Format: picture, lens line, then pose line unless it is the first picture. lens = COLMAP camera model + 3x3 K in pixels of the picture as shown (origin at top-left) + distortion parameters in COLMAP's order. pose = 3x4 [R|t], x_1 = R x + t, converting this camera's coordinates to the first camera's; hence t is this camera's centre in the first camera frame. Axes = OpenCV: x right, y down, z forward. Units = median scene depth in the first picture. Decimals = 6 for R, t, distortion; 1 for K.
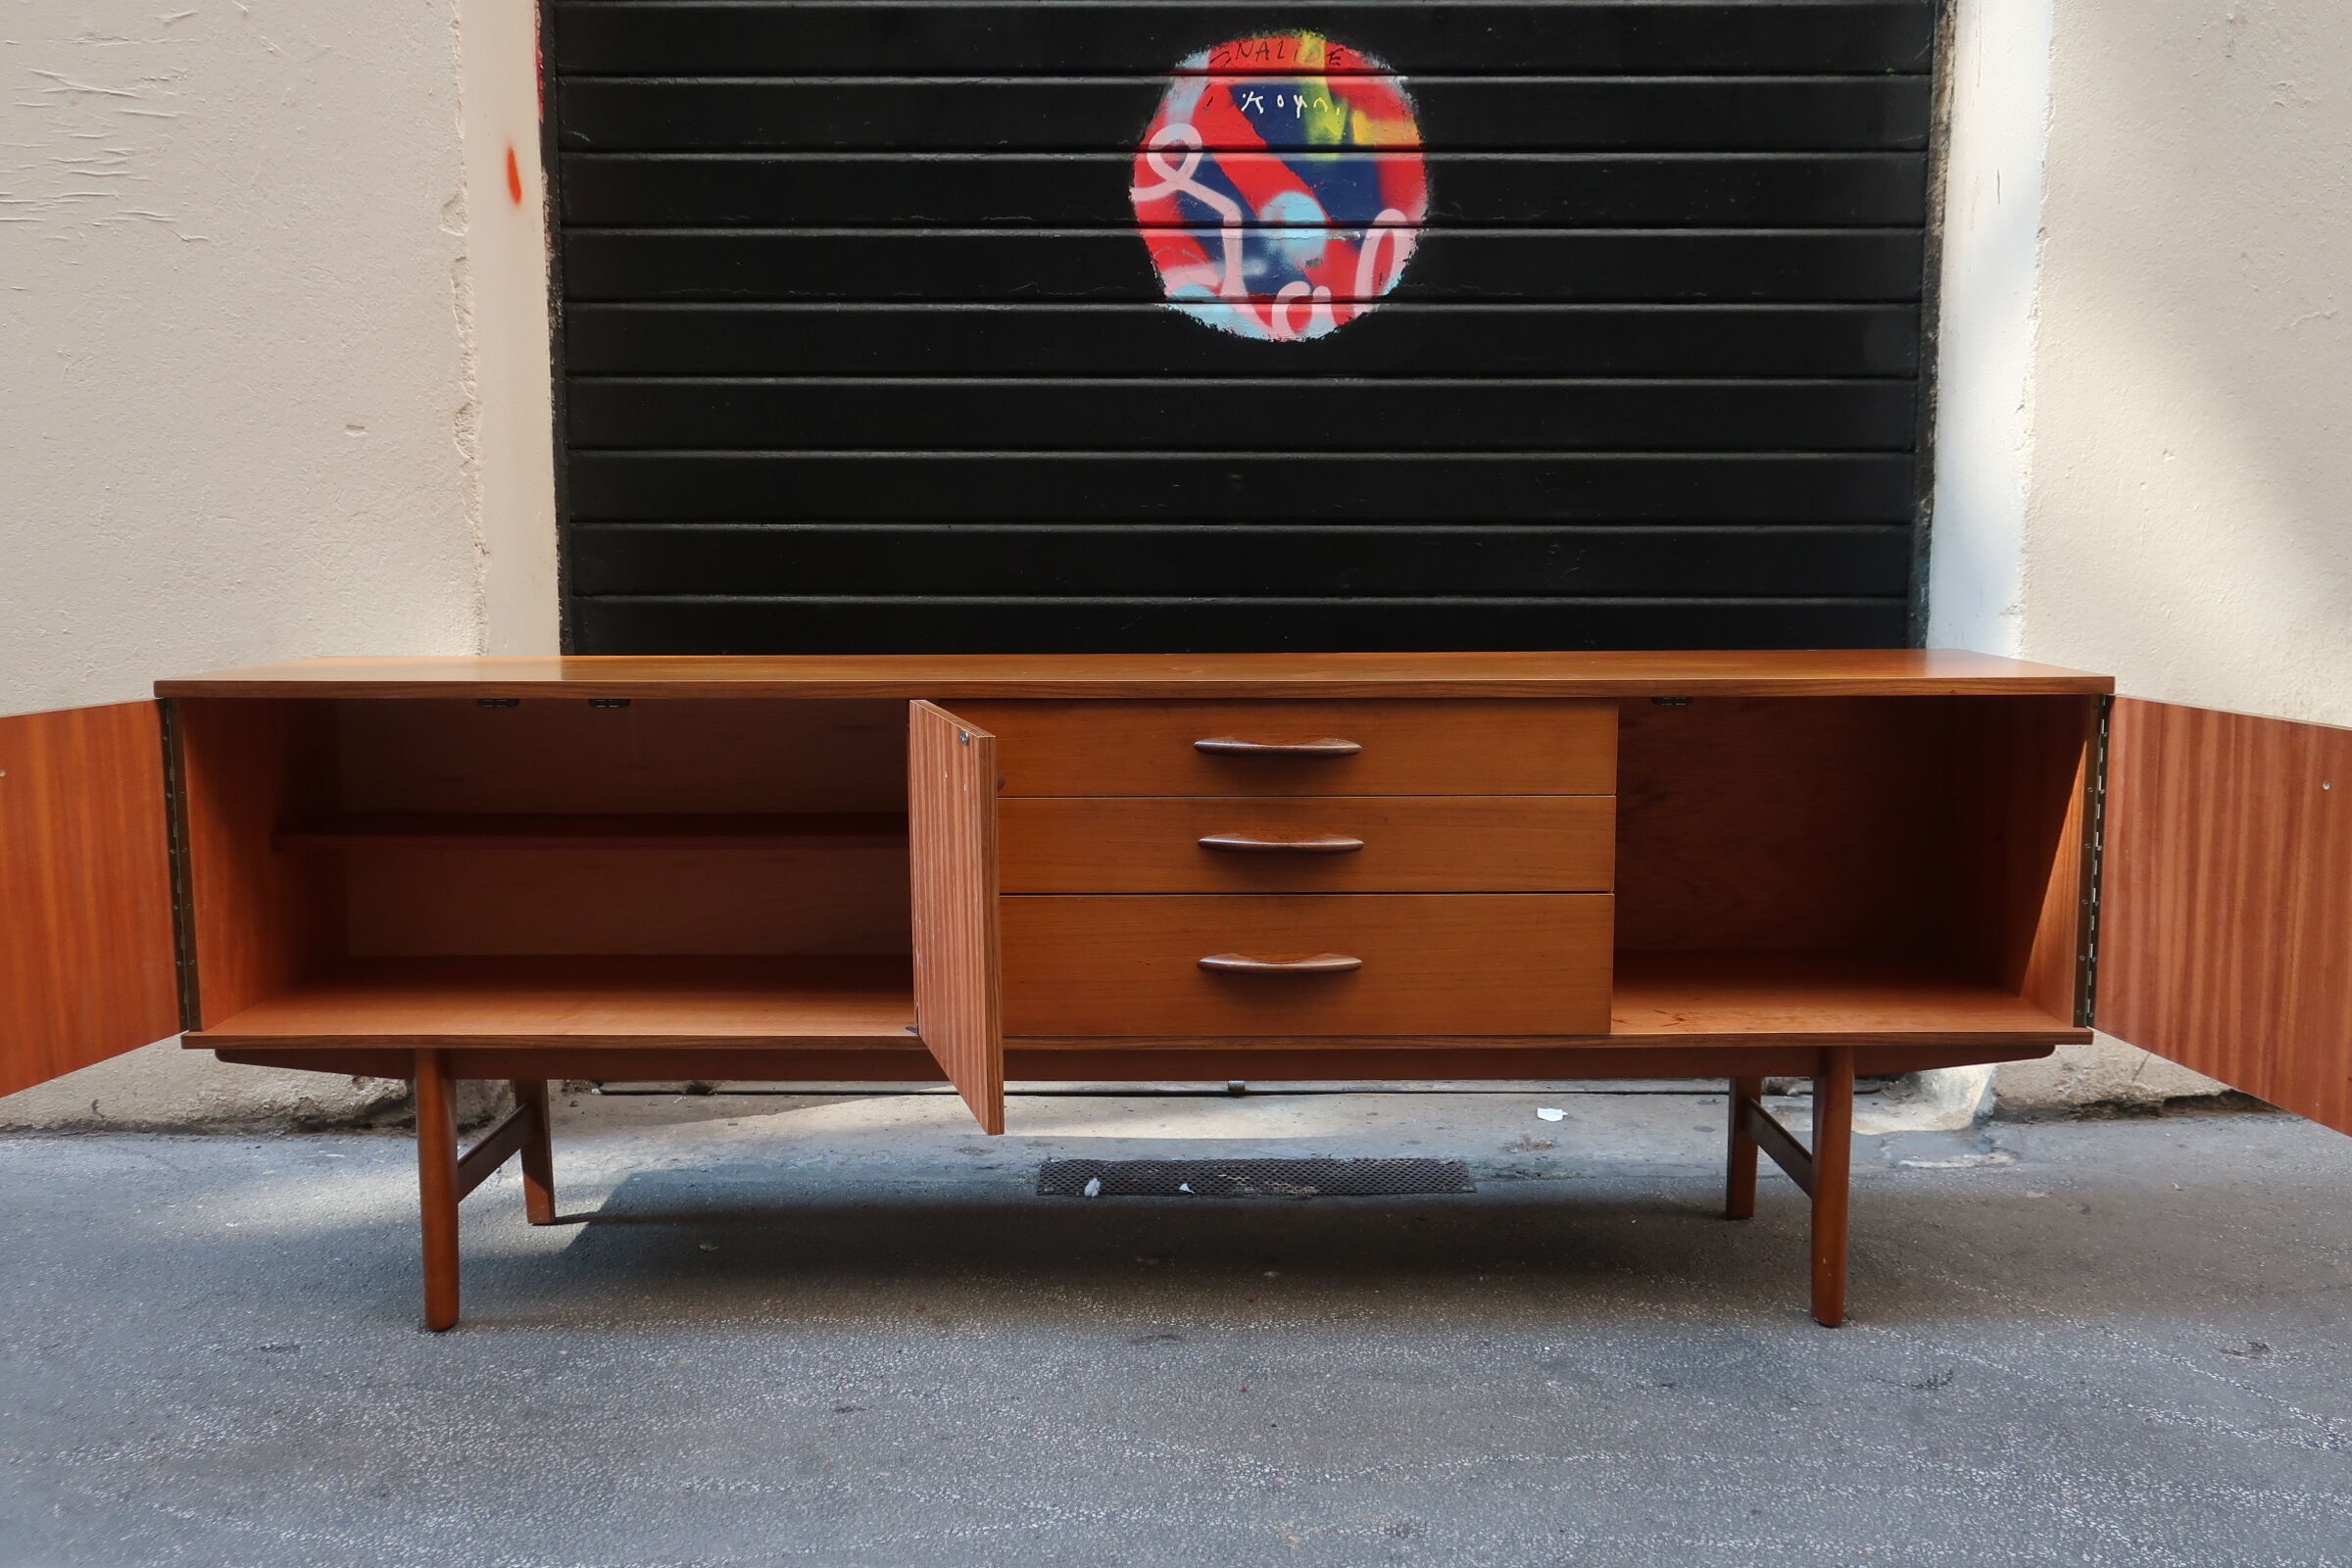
lens RADIAL K [[2042.1, 0, 1172.7], [0, 2042.1, 789.0], [0, 0, 1]] dist [-0.001594, -0.003066]
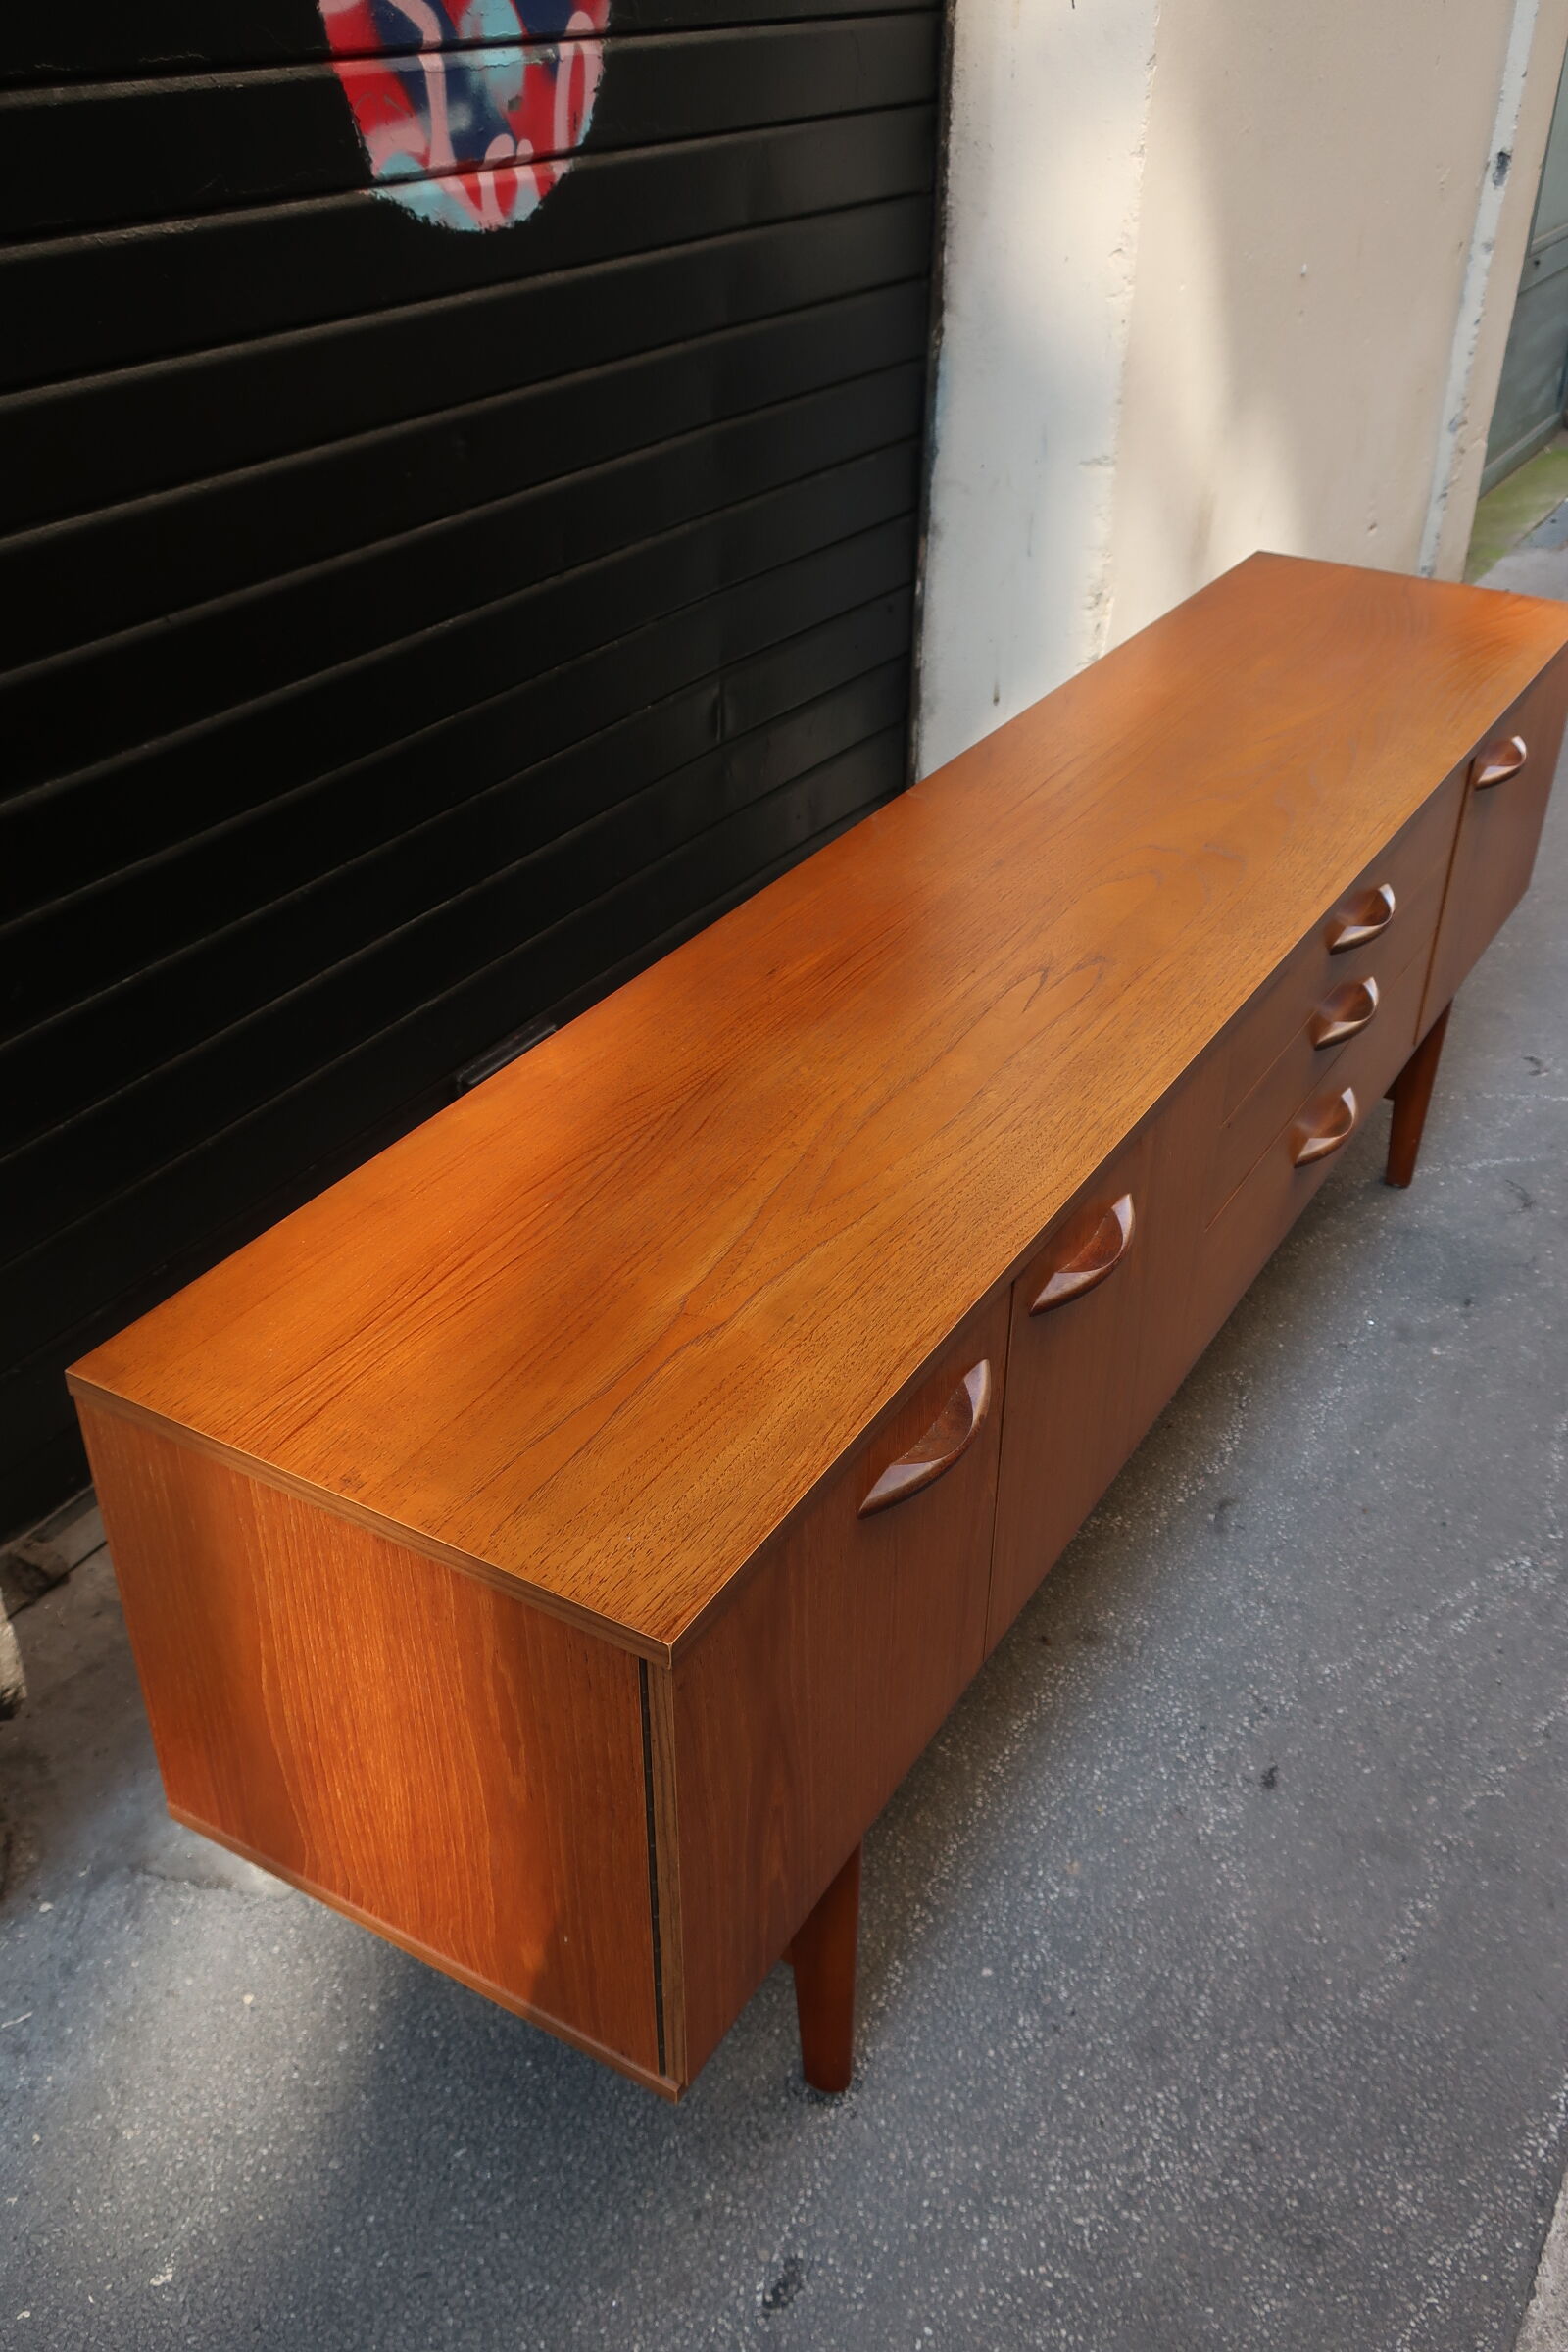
lens RADIAL K [[2042.1, 0, 790.1], [0, 2042.1, 1171.9], [0, 0, 1]] dist [-0.001594, -0.003066]
pose [[0.513111, -0.456365, 0.726944, -0.543637], [0.098425, 0.872634, 0.478353, -0.263048], [-0.852660, -0.173899, 0.492676, 0.522406]]
